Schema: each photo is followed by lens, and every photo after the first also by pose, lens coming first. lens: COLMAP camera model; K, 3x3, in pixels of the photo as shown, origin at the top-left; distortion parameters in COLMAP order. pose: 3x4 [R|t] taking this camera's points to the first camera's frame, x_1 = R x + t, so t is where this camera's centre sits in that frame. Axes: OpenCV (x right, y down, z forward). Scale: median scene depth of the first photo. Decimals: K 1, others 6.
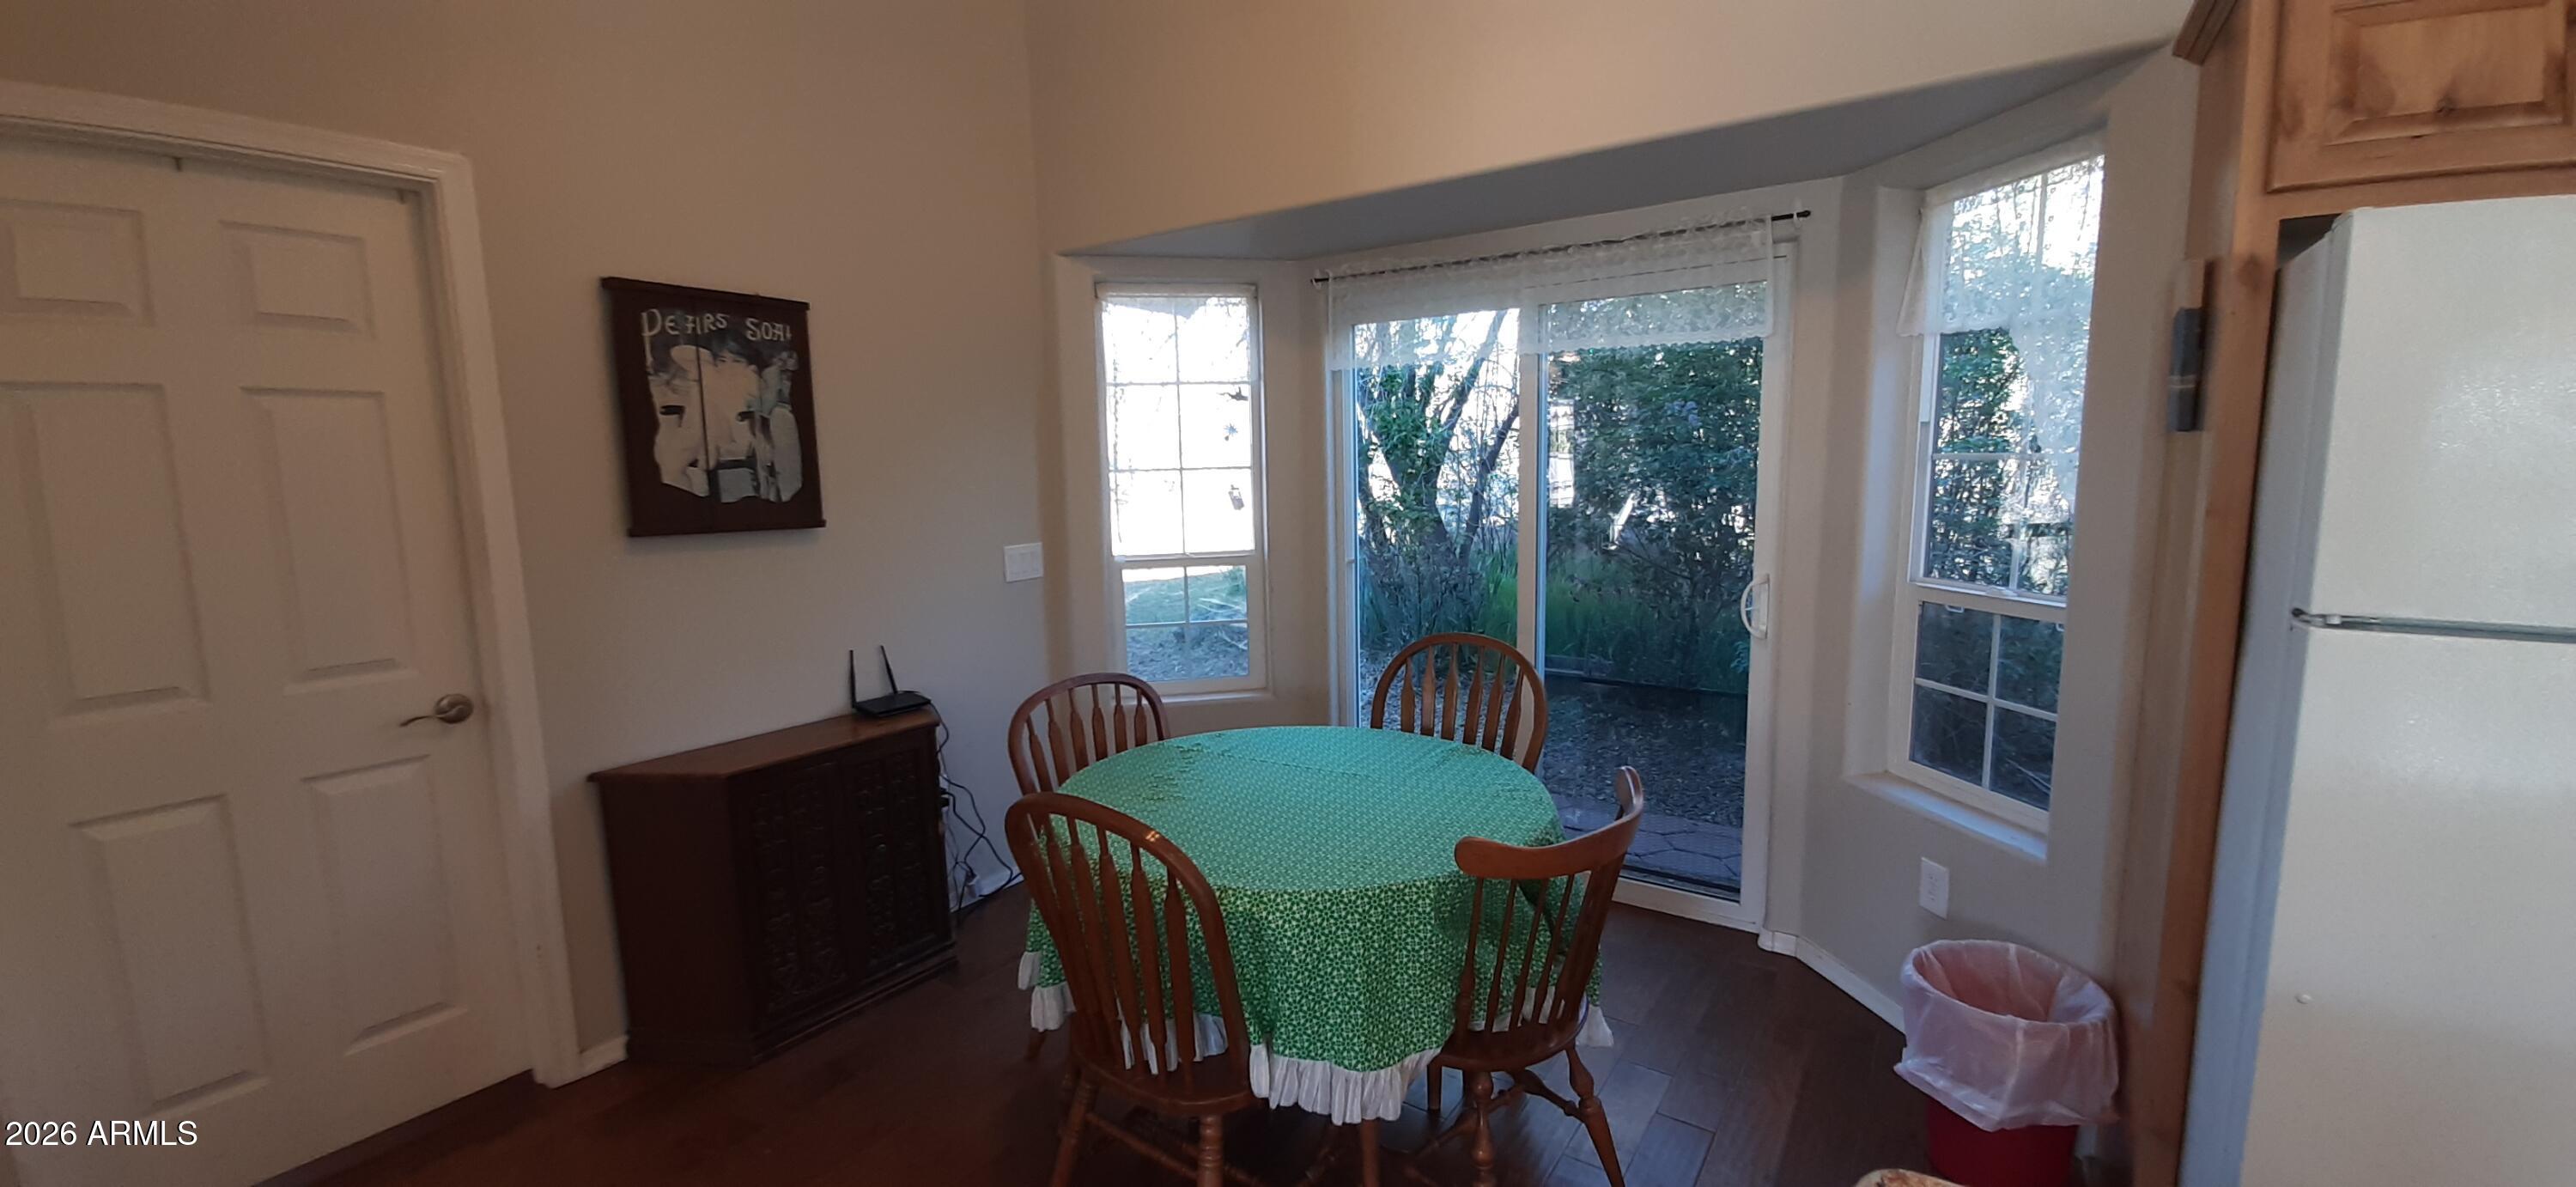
lens RADIAL K [[1011.9, 0, 1296.4], [0, 1011.9, 600.4], [0, 0, 1]] dist [0.009660, -0.013947]
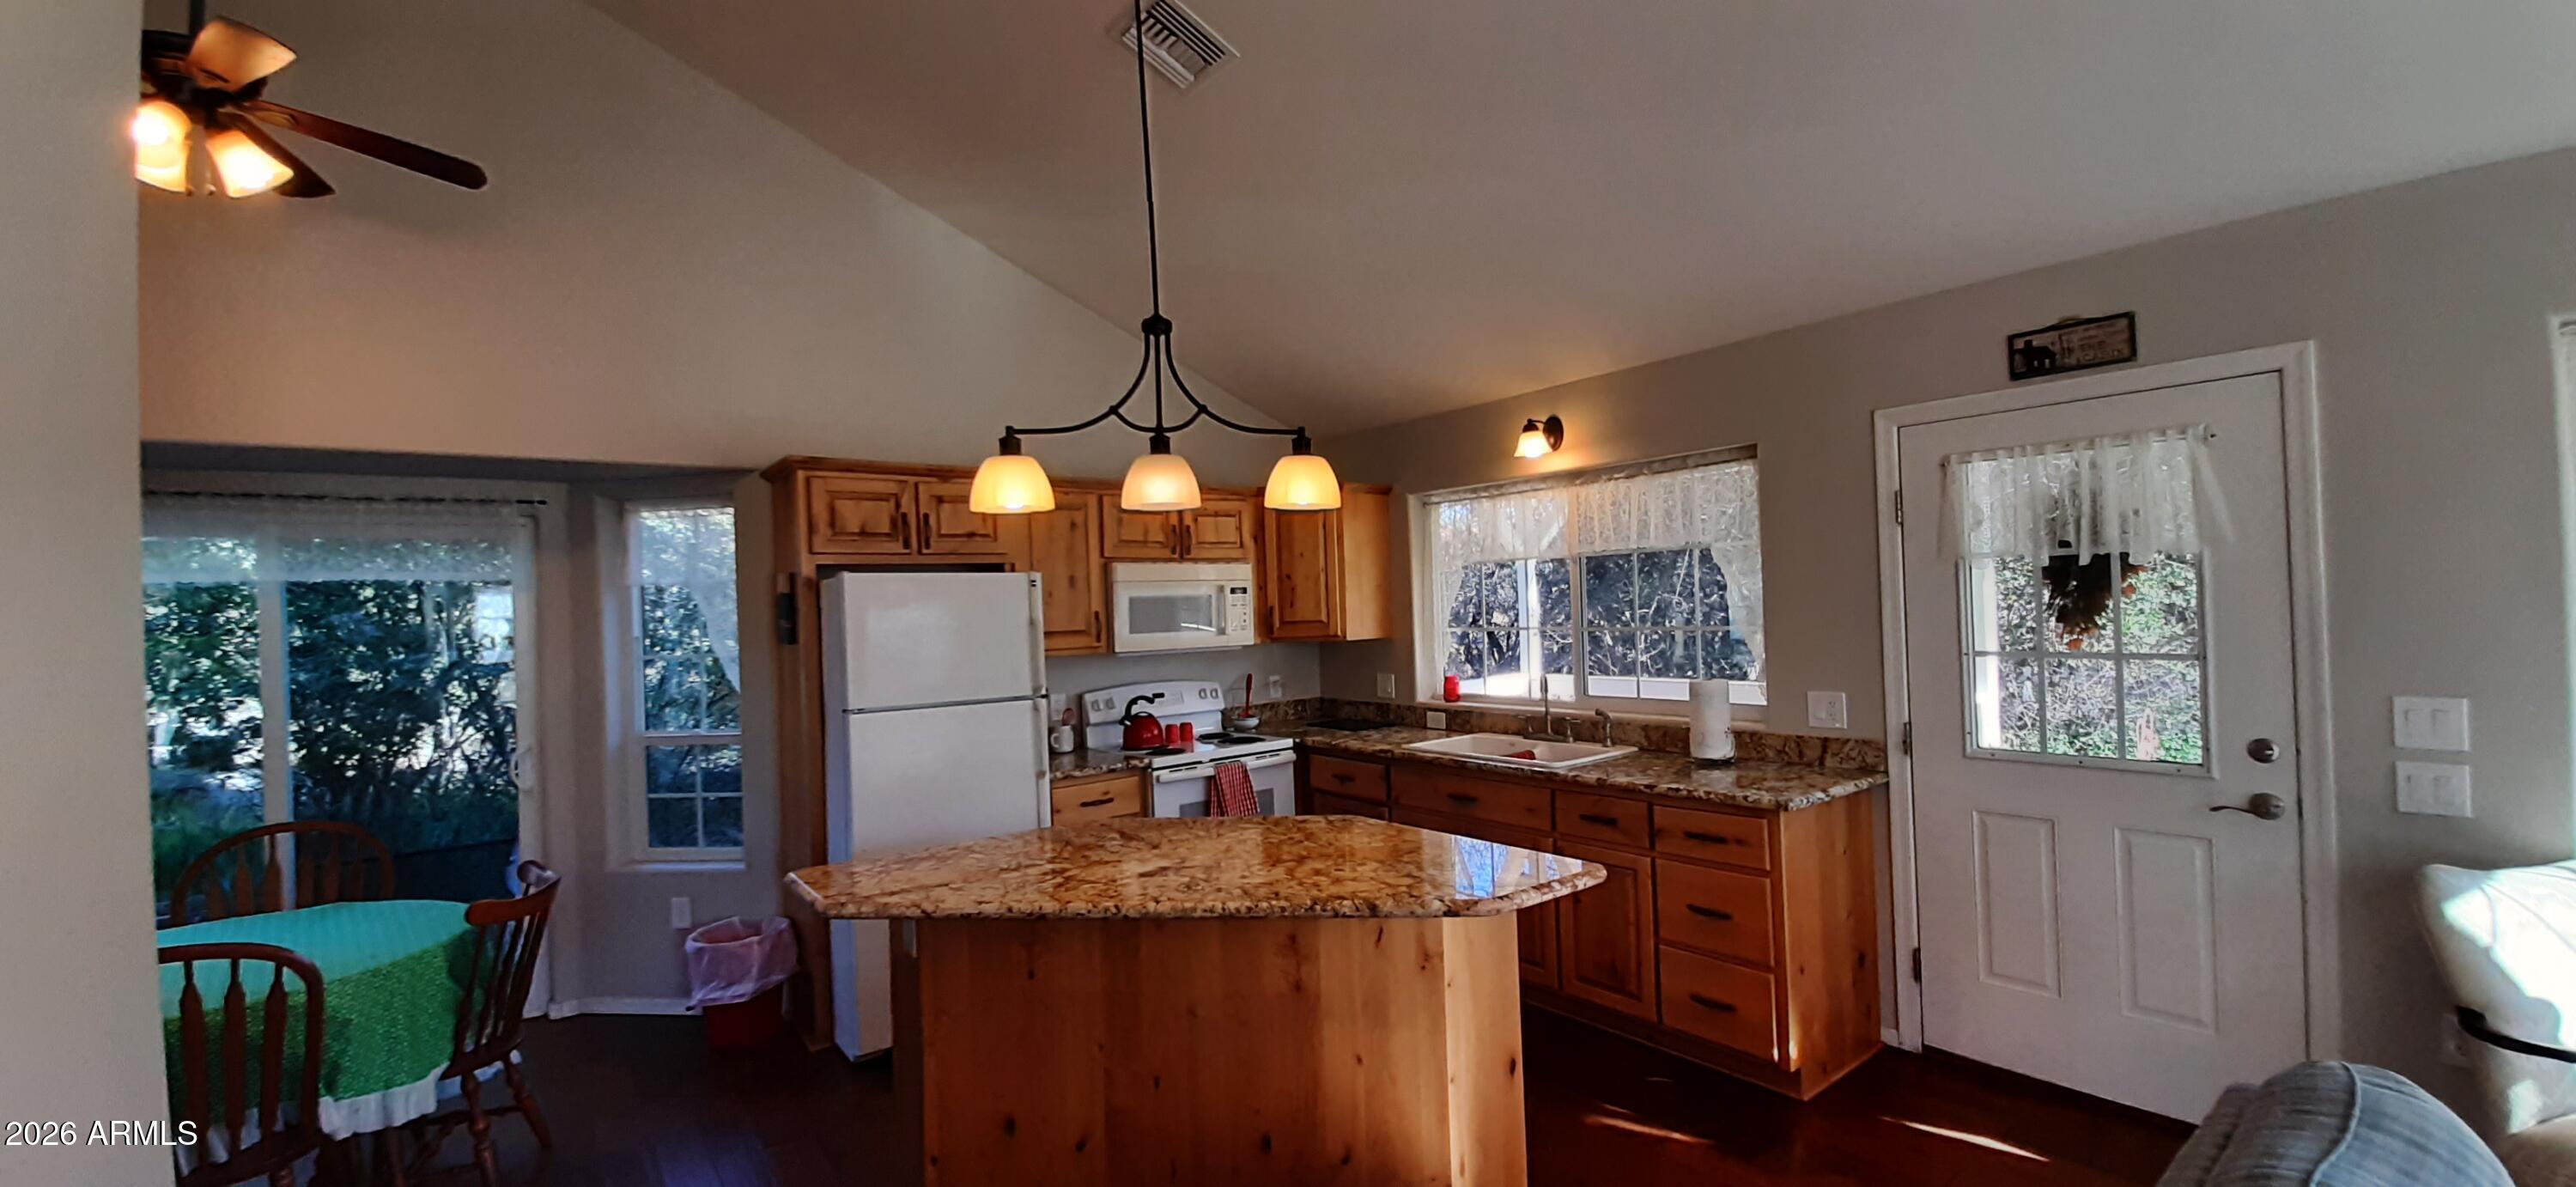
lens RADIAL K [[1011.9, 0, 1296.4], [0, 1011.9, 600.4], [0, 0, 1]] dist [0.009660, -0.013947]
pose [[0.306201, 0.016736, 0.951820, -0.594664], [0.160427, 0.984638, -0.068922, 0.047957], [-0.938352, 0.173801, 0.298813, -0.488415]]
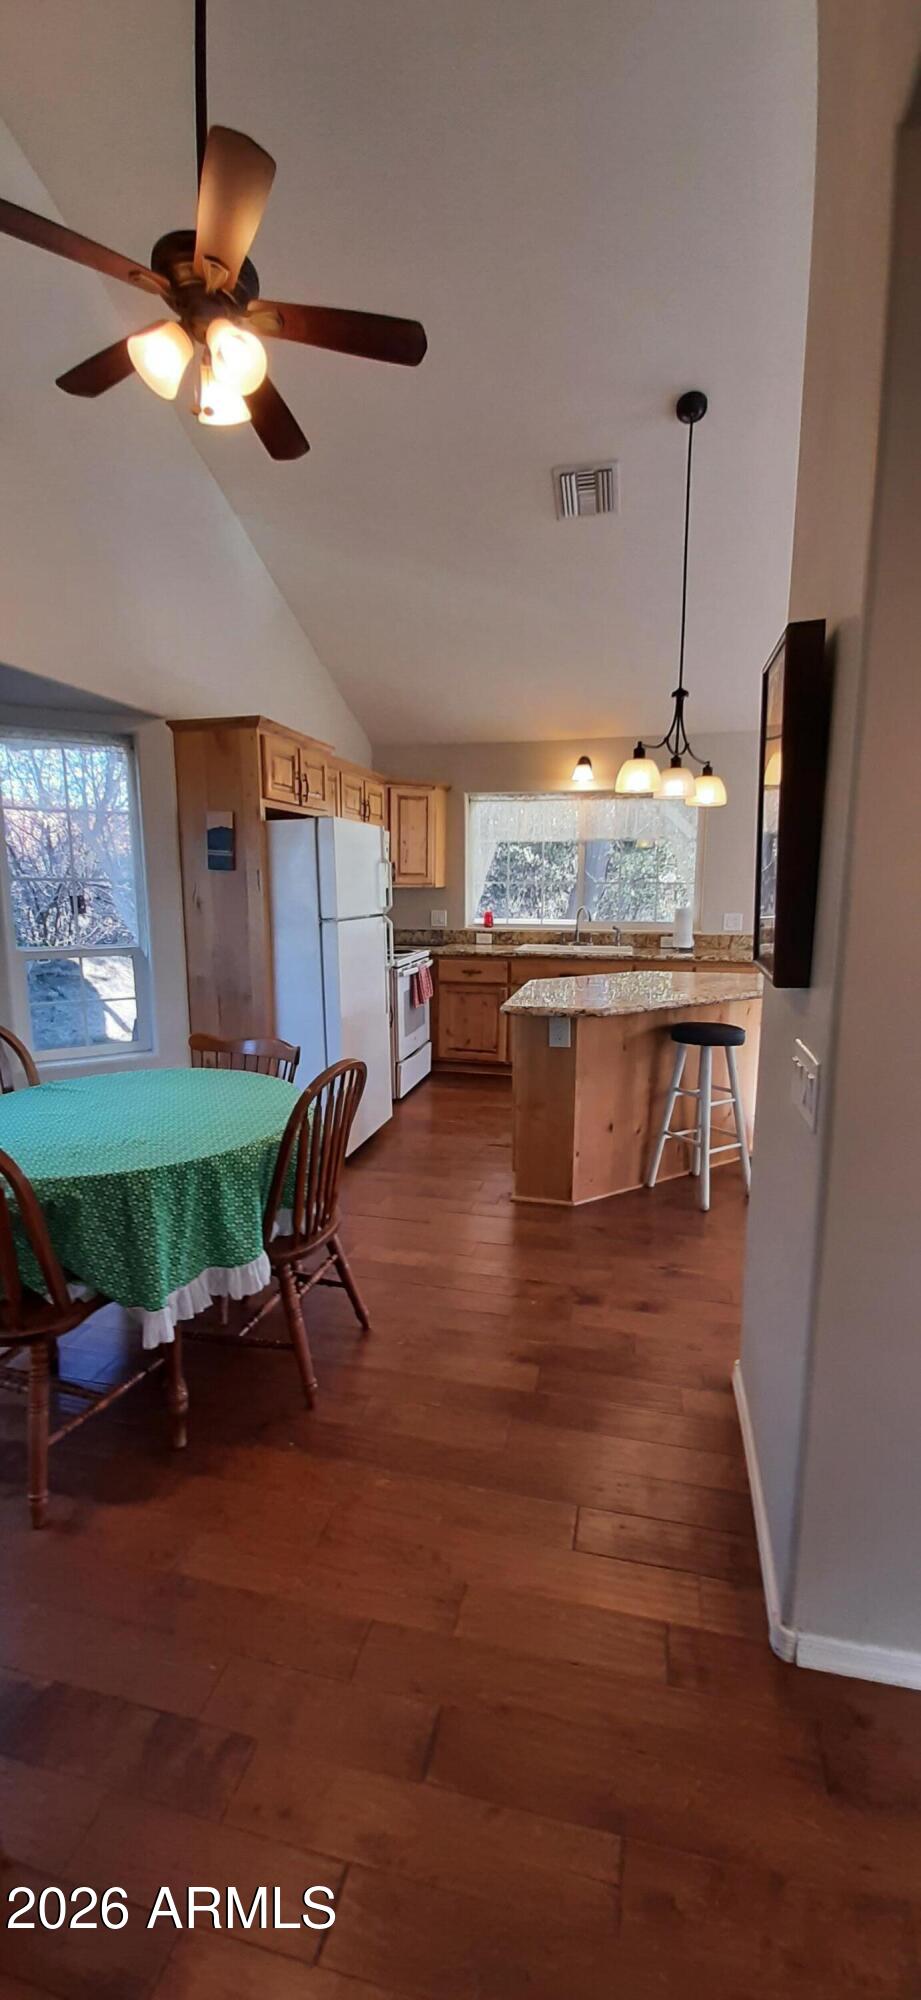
lens RADIAL K [[794.4, 0, 455.1], [0, 794.4, 1024.8], [0, 0, 1]] dist [0.016249, -0.013909]
pose [[-0.356710, -0.148924, 0.922269, -0.925489], [0.134374, 0.968768, 0.208404, -0.077416], [-0.924501, 0.198268, -0.325558, 0.747541]]
